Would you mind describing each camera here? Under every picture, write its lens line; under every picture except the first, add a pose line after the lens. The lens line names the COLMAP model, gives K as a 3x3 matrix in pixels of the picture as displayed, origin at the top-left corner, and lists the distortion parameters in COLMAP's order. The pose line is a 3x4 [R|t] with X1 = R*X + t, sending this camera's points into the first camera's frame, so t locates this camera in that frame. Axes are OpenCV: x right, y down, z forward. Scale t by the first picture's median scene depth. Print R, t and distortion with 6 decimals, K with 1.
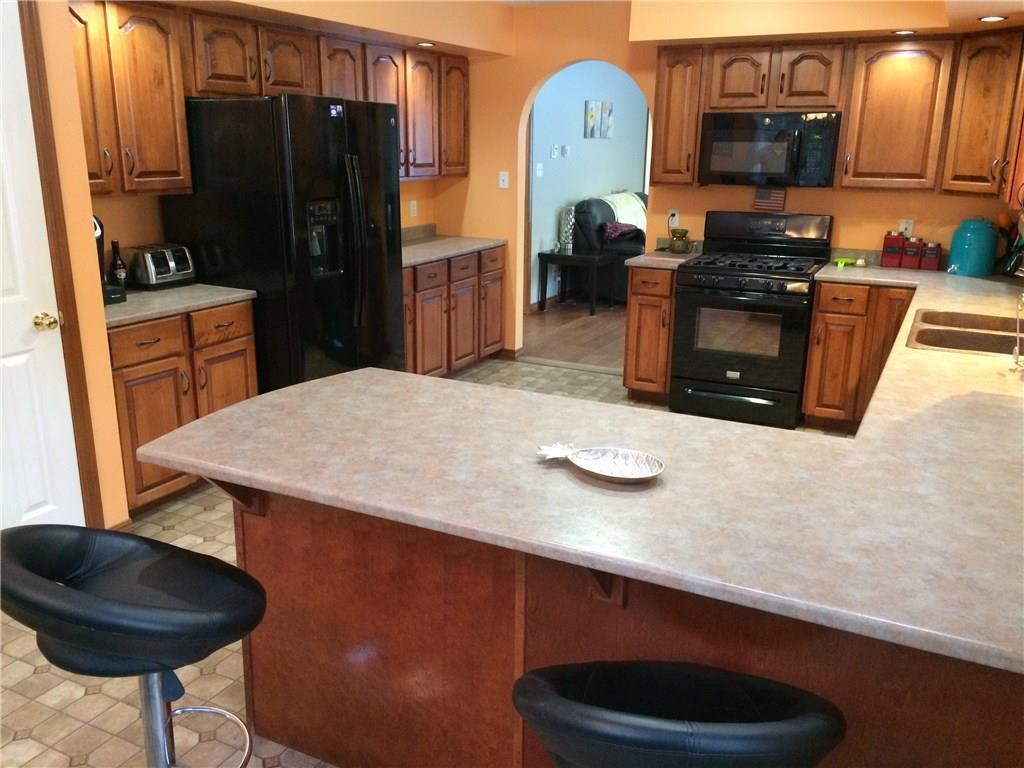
lens RADIAL K [[872.2, 0, 512.0], [0, 872.2, 384.0], [0, 0, 1]] dist [0.126771, -0.180636]
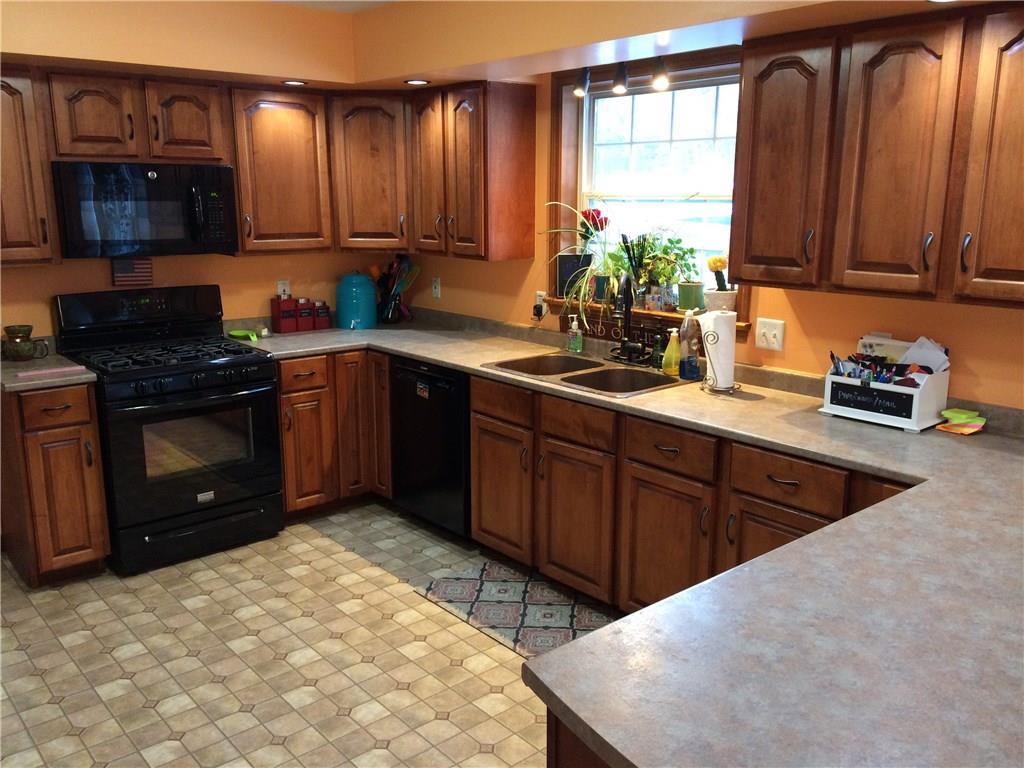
lens RADIAL K [[872.2, 0, 512.0], [0, 872.2, 384.0], [0, 0, 1]] dist [0.126771, -0.180636]
pose [[0.385296, -0.211813, 0.898155, -0.335816], [0.252295, 0.960397, 0.118260, -0.134913], [-0.887634, 0.181035, 0.423477, 0.429697]]
